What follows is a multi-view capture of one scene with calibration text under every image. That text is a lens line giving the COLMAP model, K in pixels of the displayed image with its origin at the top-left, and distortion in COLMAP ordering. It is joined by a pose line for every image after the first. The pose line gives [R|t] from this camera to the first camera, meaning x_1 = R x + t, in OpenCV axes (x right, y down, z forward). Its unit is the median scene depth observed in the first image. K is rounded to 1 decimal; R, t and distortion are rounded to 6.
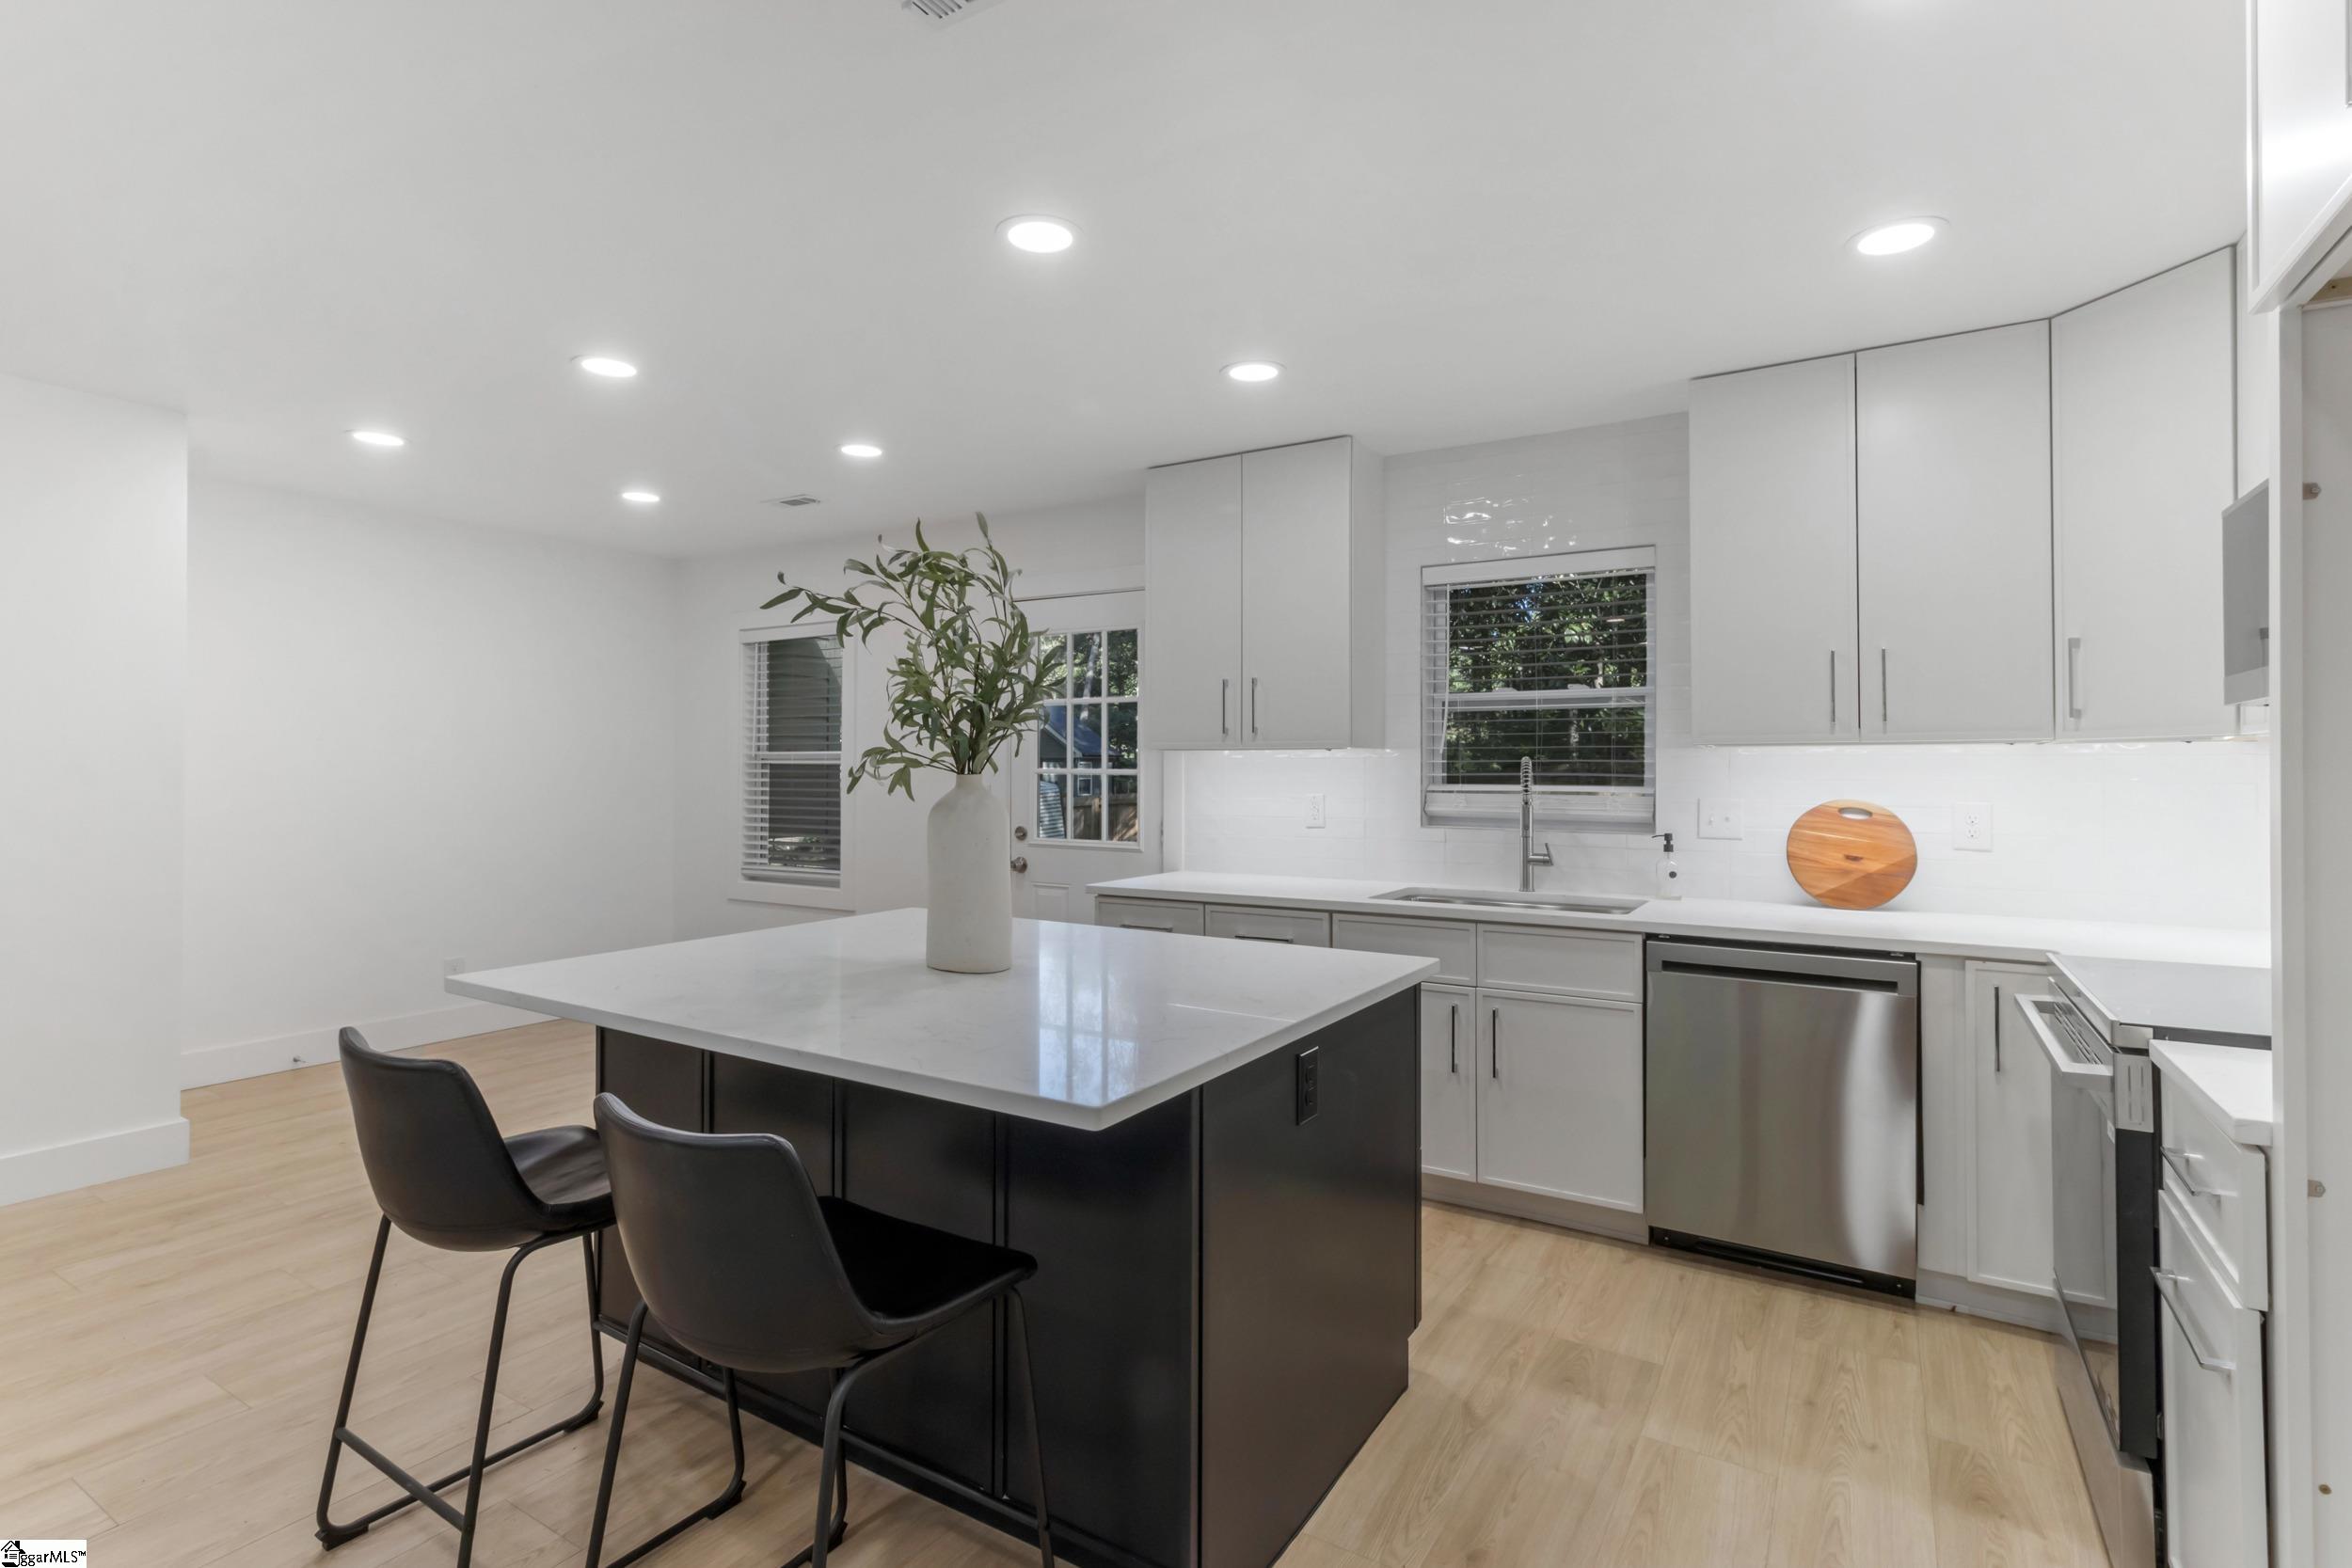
lens RADIAL K [[1133.4, 0, 1179.1], [0, 1133.4, 763.7], [0, 0, 1]] dist [0.006179, 0.001021]
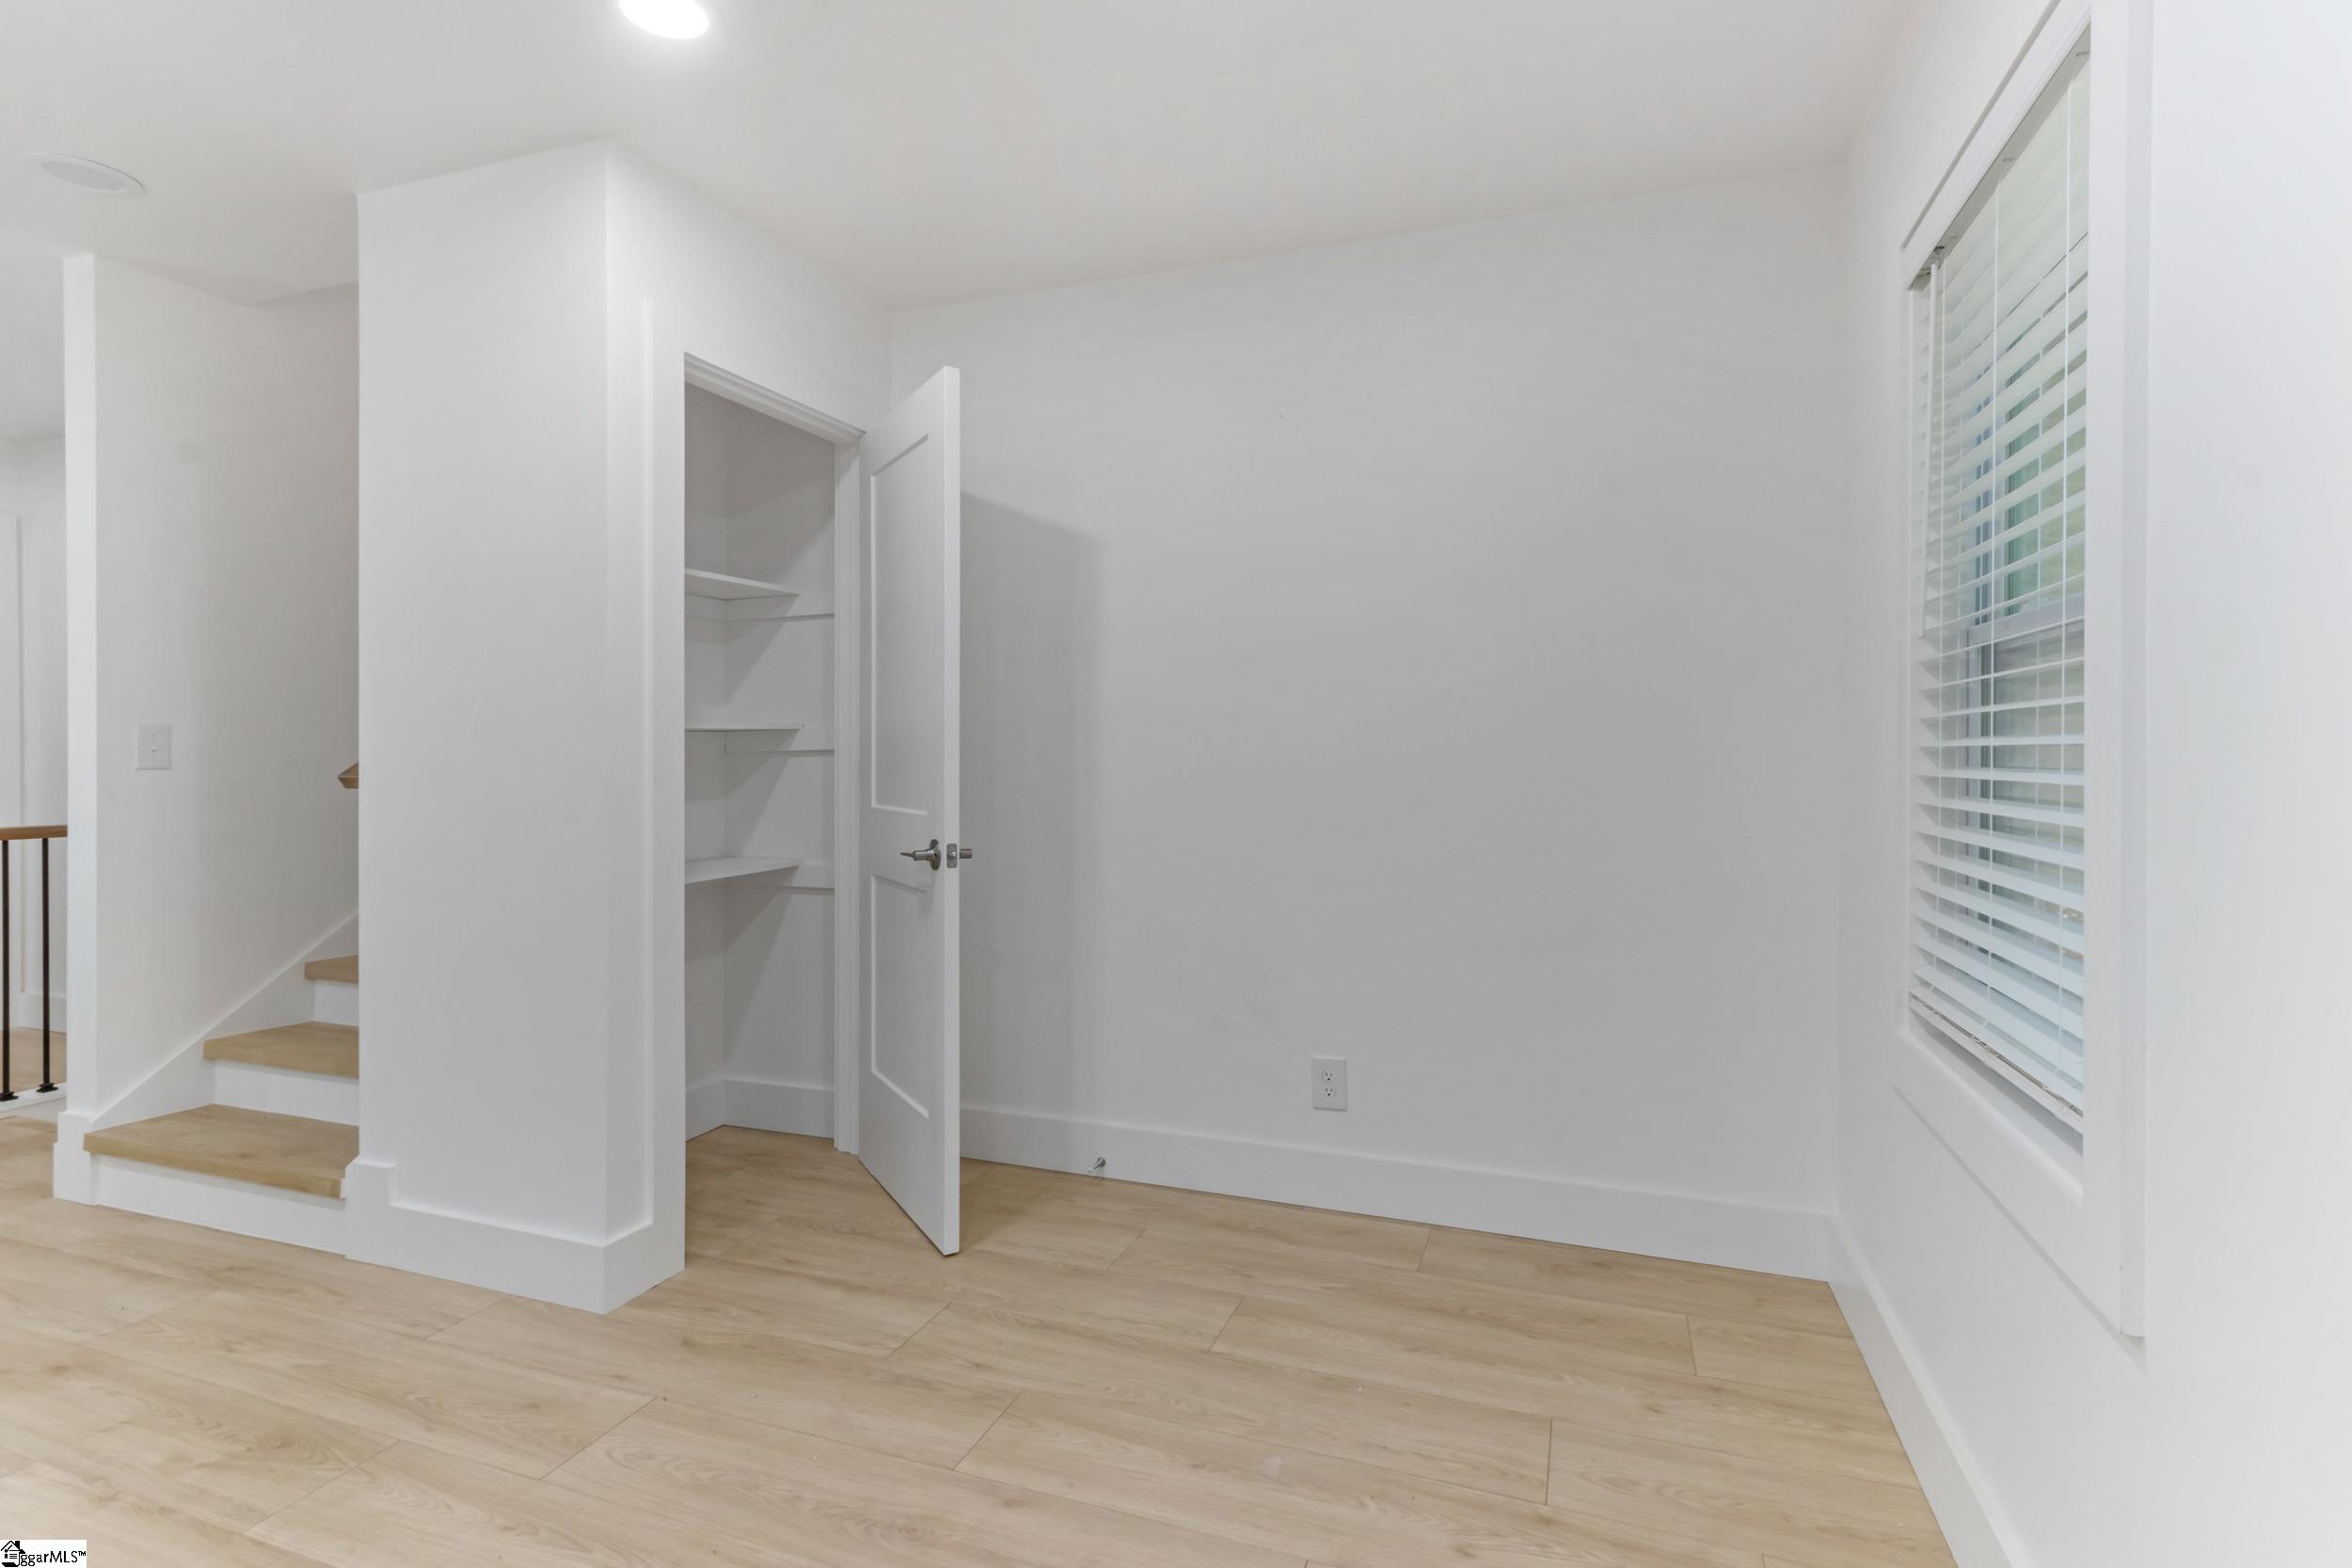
lens RADIAL K [[1133.4, 0, 1168.3], [0, 1133.4, 771.3], [0, 0, 1]] dist [0.006179, 0.001021]
pose [[0.192552, 0.008434, -0.981251, -0.191703], [0.006040, 0.999934, 0.009779, 0.046371], [0.981268, -0.007810, 0.192488, 1.190086]]
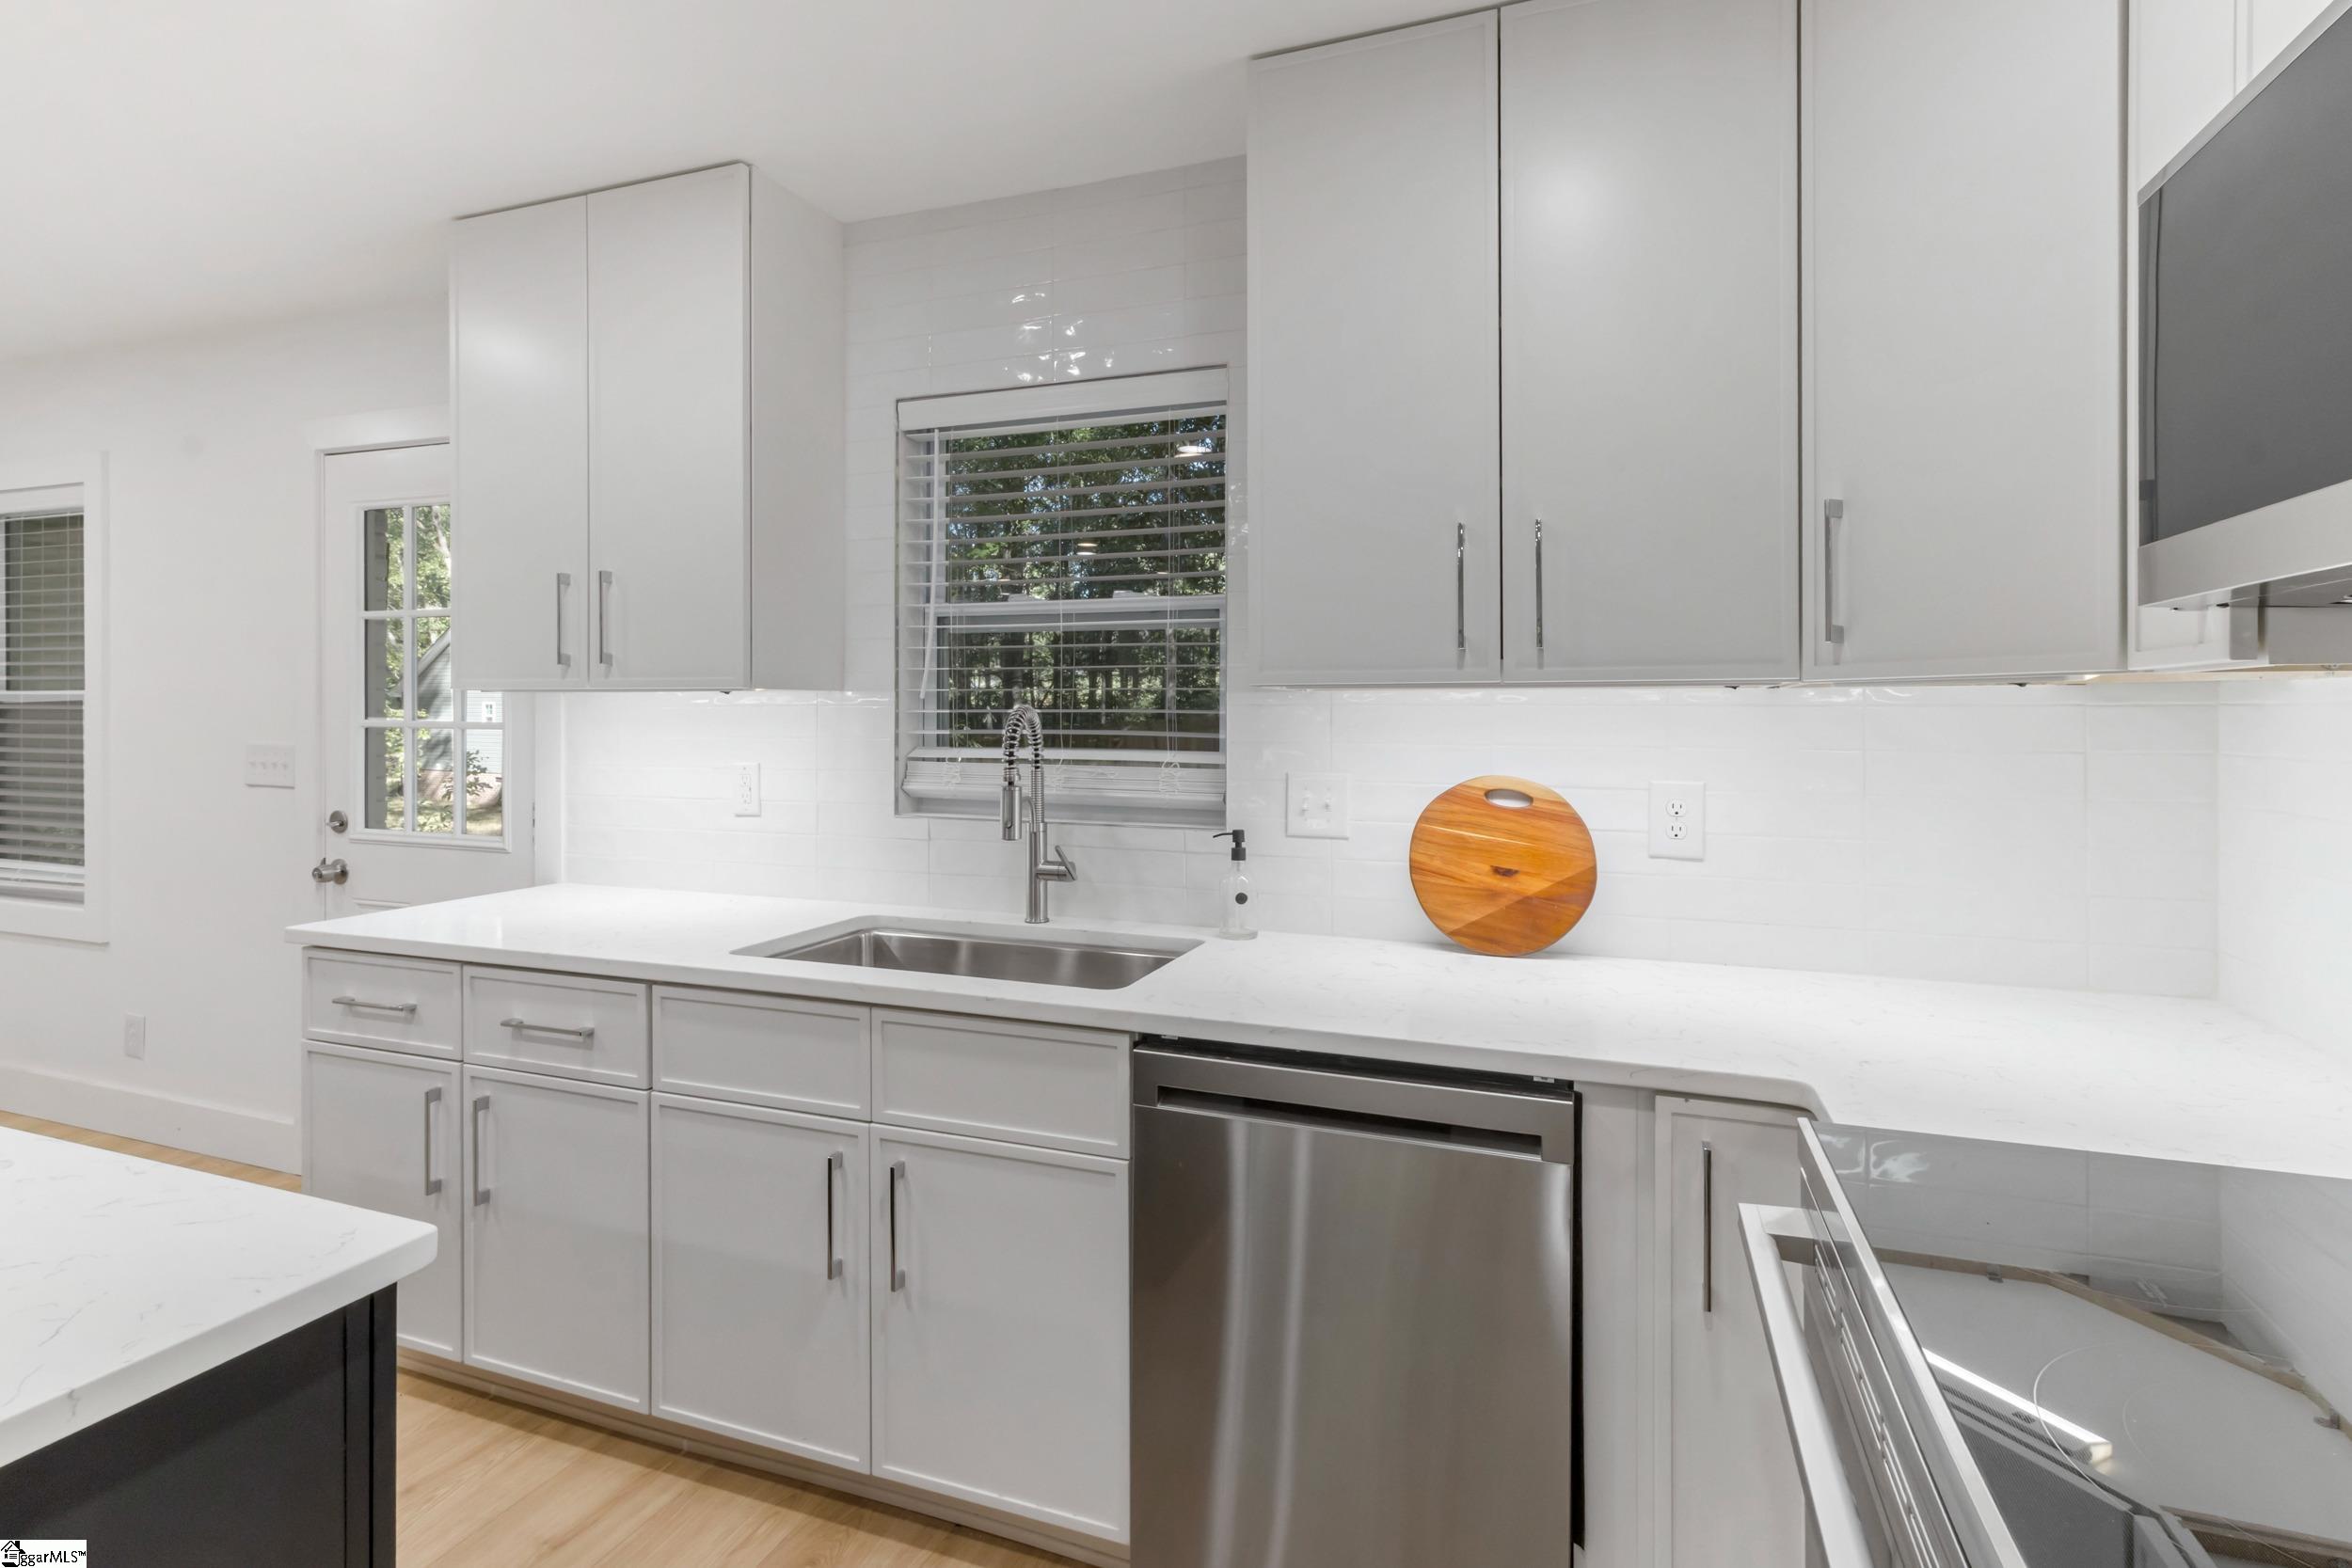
lens RADIAL K [[1133.4, 0, 1199.3], [0, 1133.4, 717.8], [0, 0, 1]] dist [0.006179, 0.001021]
pose [[0.981117, -0.000374, 0.193417, 0.282262], [-0.001835, 0.999935, 0.011242, -0.006260], [-0.193408, -0.011384, 0.981052, 0.388718]]
